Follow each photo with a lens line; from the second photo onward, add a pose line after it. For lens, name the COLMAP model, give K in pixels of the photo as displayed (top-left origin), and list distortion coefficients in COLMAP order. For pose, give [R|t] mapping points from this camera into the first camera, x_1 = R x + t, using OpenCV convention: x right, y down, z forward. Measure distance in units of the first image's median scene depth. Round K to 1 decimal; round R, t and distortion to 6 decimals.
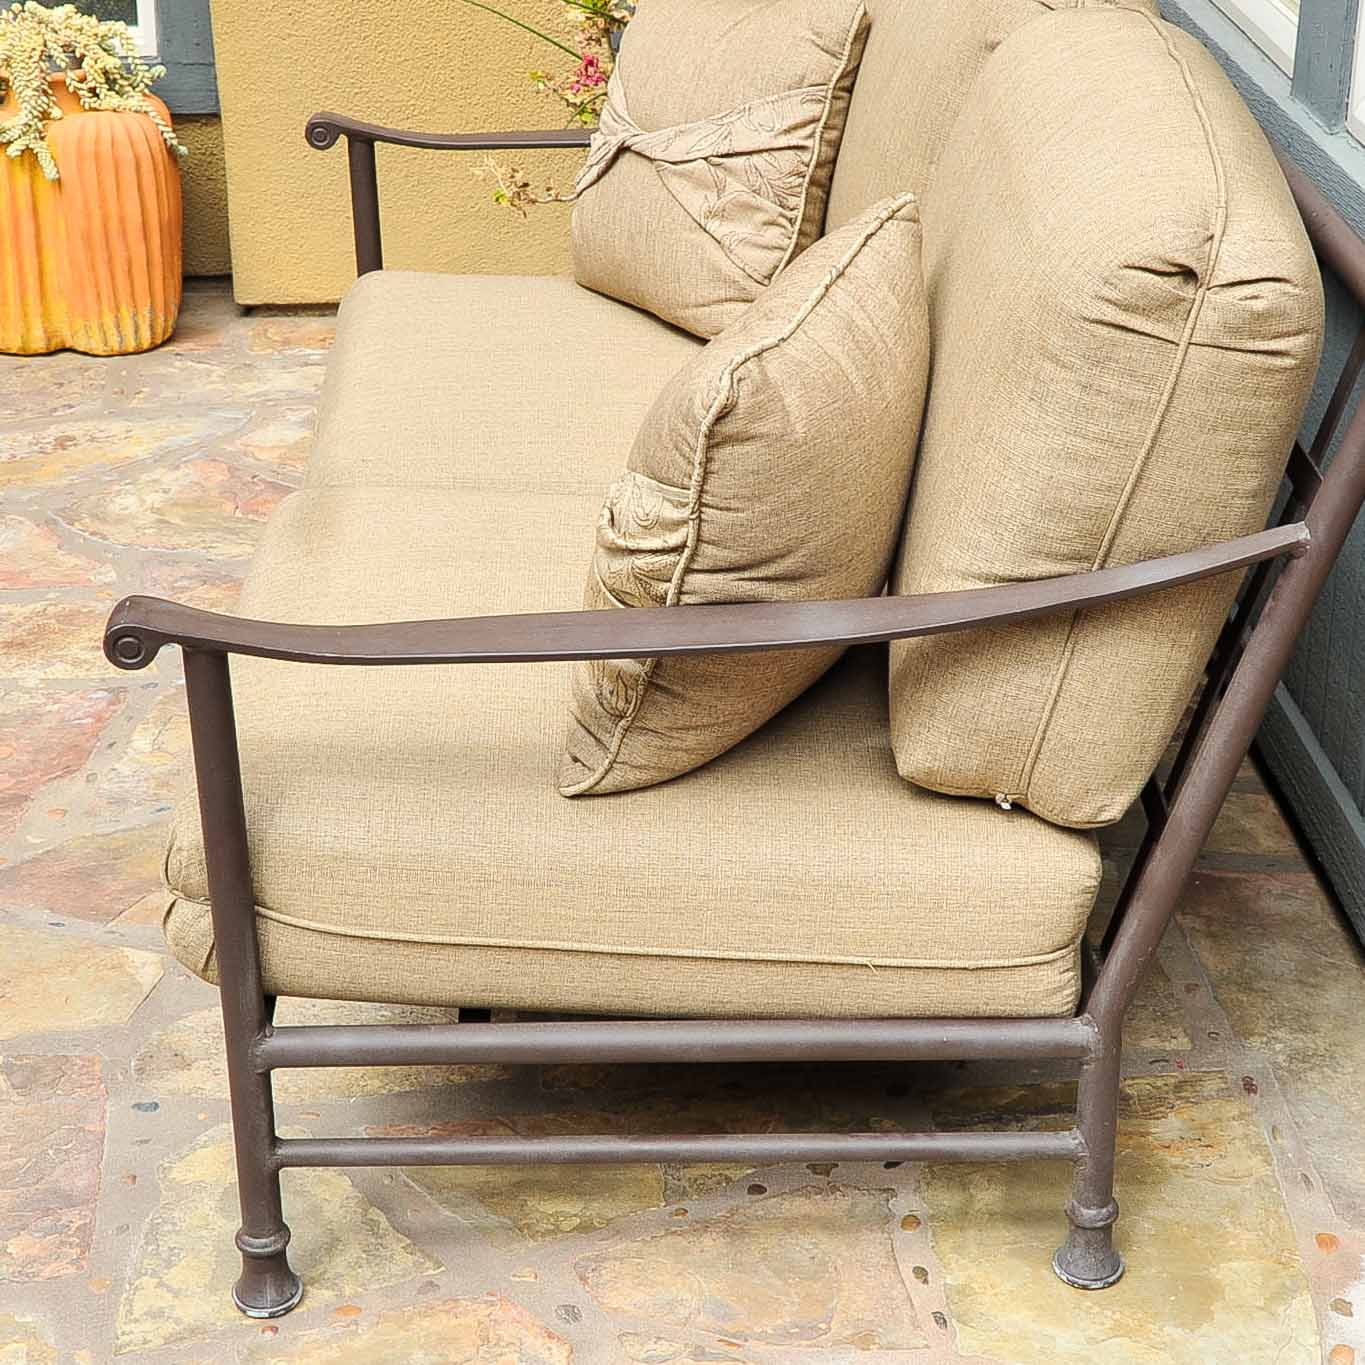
lens RADIAL K [[2753.0, 0, 682.5], [0, 2753.0, 682.5], [0, 0, 1]] dist [0.057879, 0.523188]
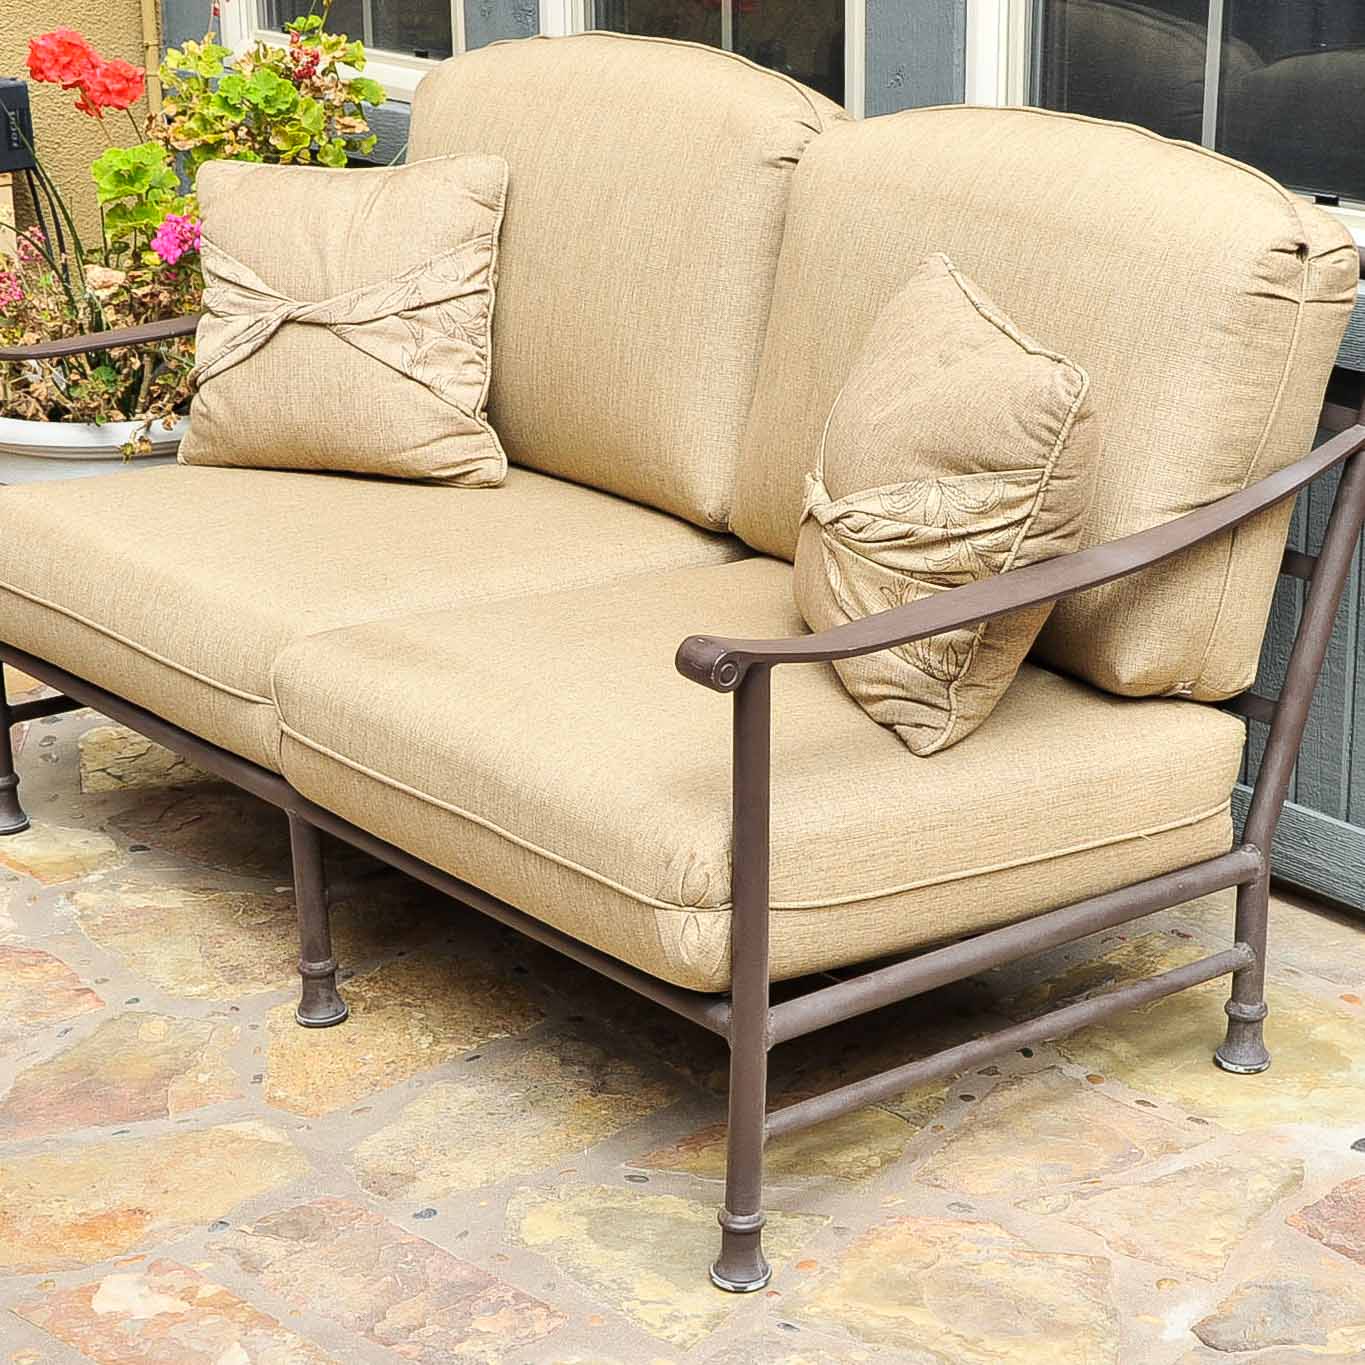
lens RADIAL K [[3069.5, 0, 682.5], [0, 3069.5, 682.5], [0, 0, 1]] dist [0.188097, 0.081422]
pose [[0.801626, -0.194703, 0.565231, -0.832233], [0.256617, 0.966010, -0.031184, 0.023835], [-0.539948, 0.170046, 0.824343, -0.053429]]
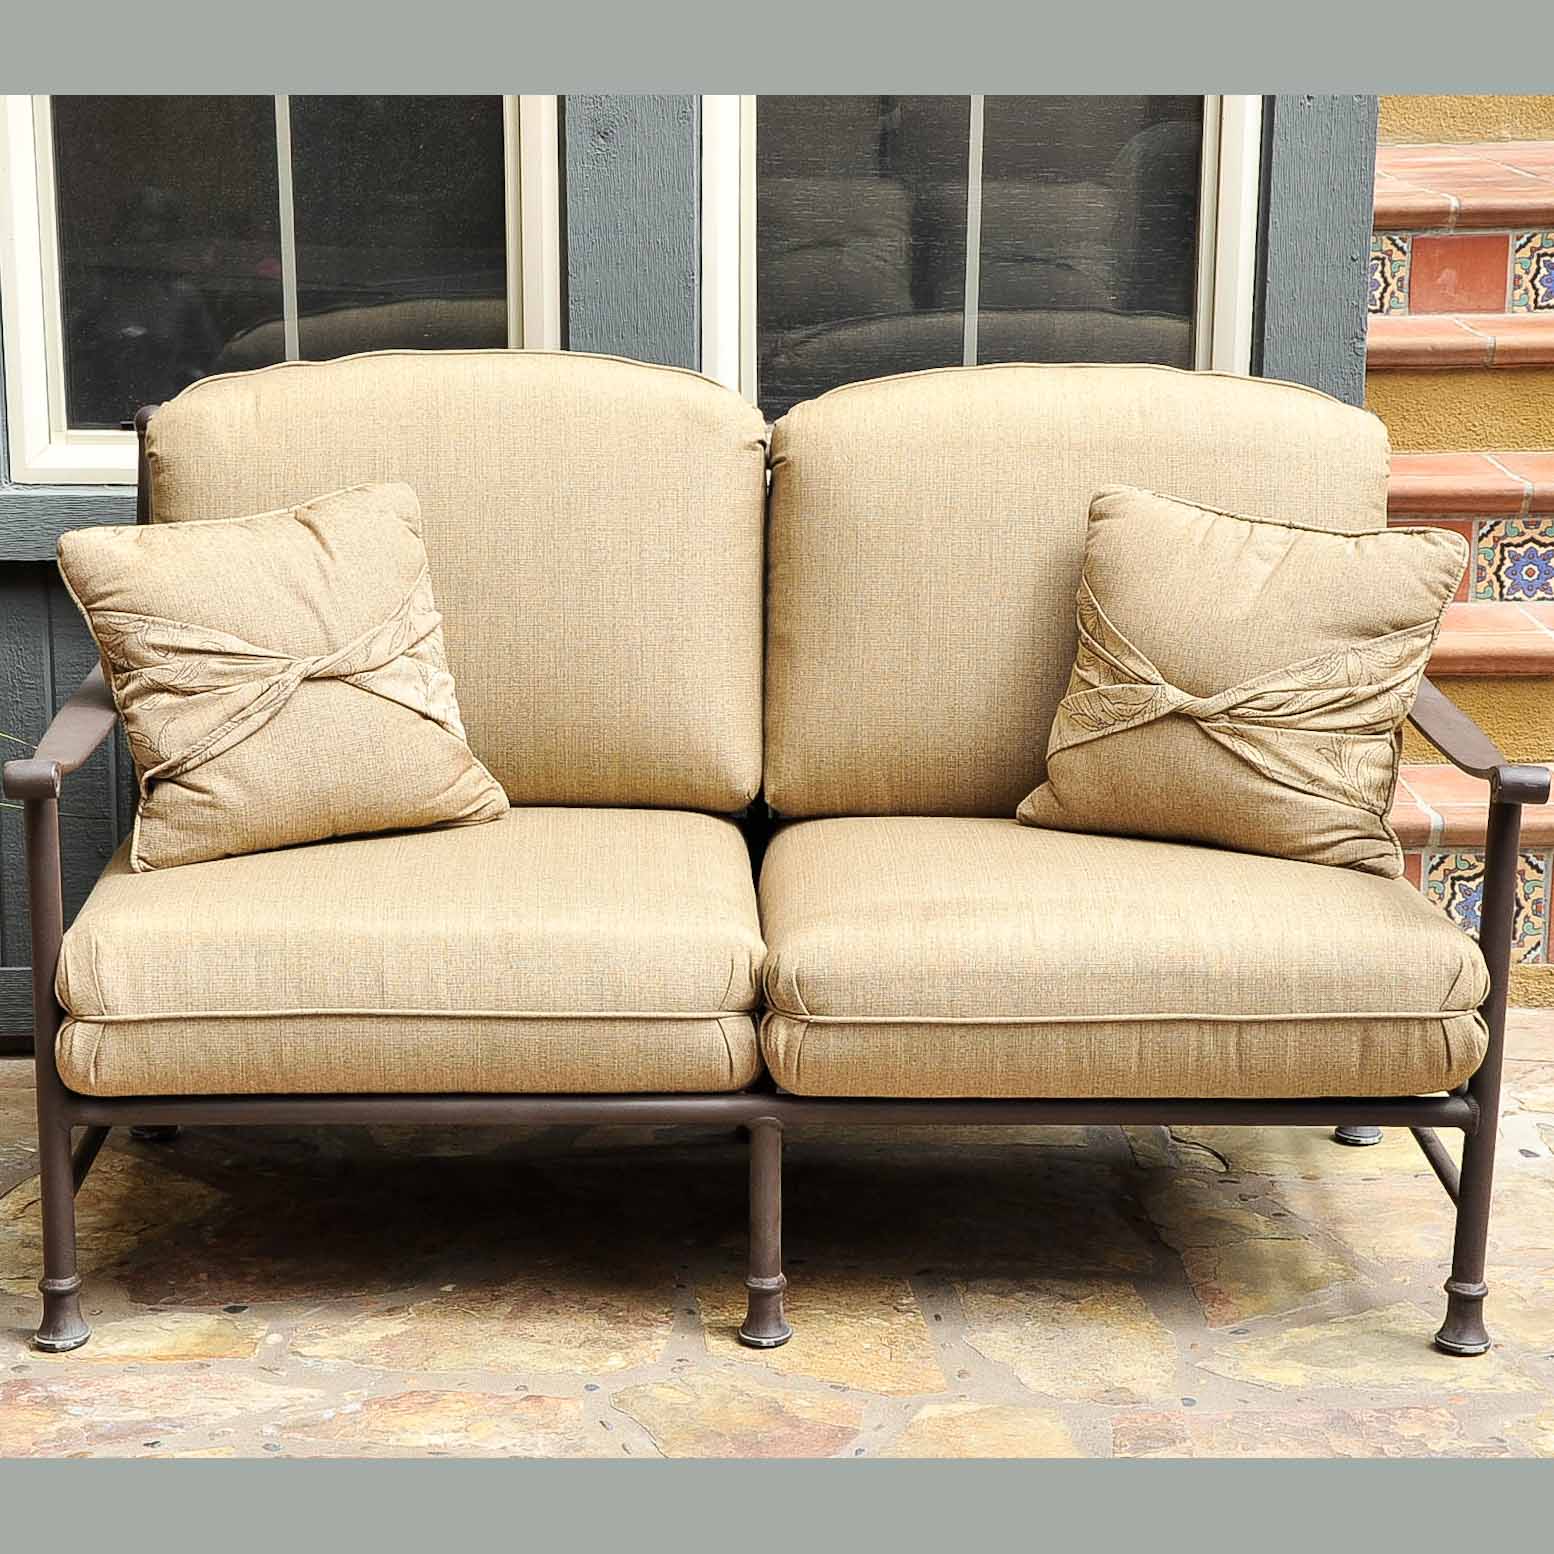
lens RADIAL K [[4005.7, 0, 719.5], [0, 4005.7, 780.4], [0, 0, 1]] dist [0.316120, 0.015786]
pose [[0.028001, -0.208560, 0.977609, -1.950397], [0.419006, 0.890375, 0.177949, -0.488991], [-0.907552, 0.404641, 0.112320, 1.006551]]
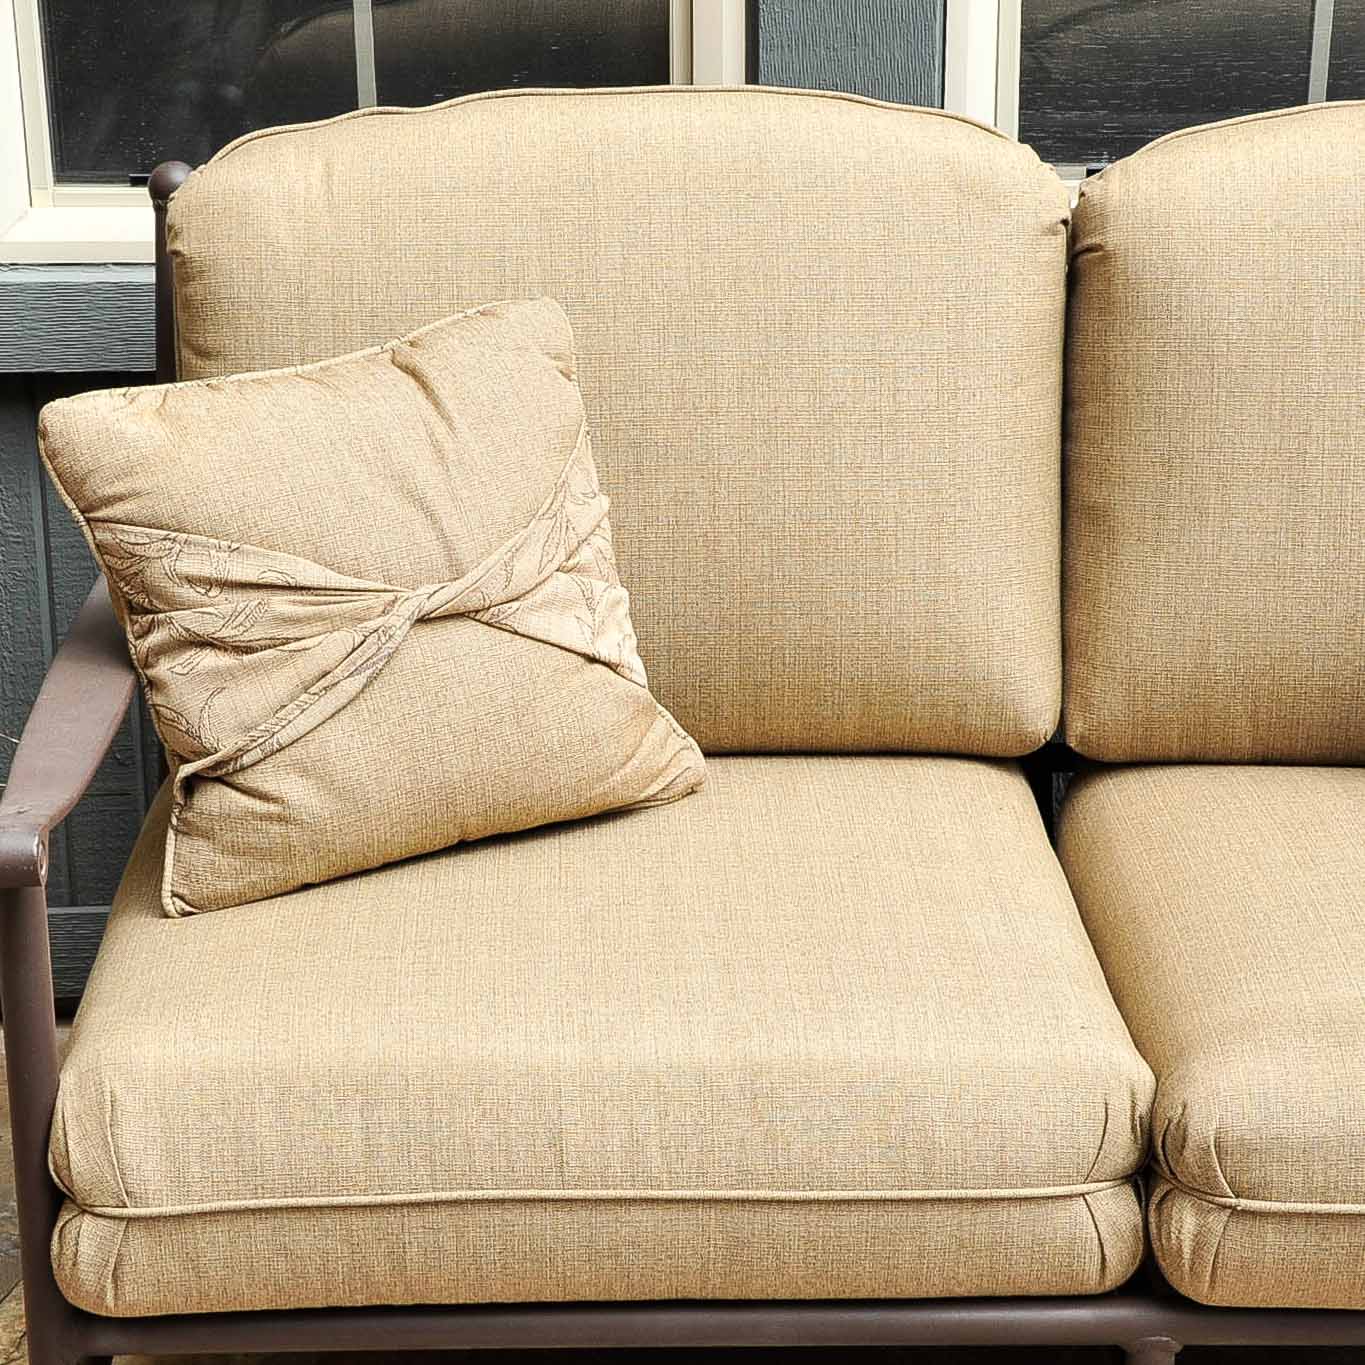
lens RADIAL K [[3476.2, 0, 682.5], [0, 3476.2, 682.5], [0, 0, 1]] dist [0.213817, 0.393832]
pose [[0.020835, -0.321606, 0.946644, -1.098202], [0.425824, 0.859529, 0.282638, -0.533402], [-0.904566, 0.397215, 0.154856, 1.146285]]
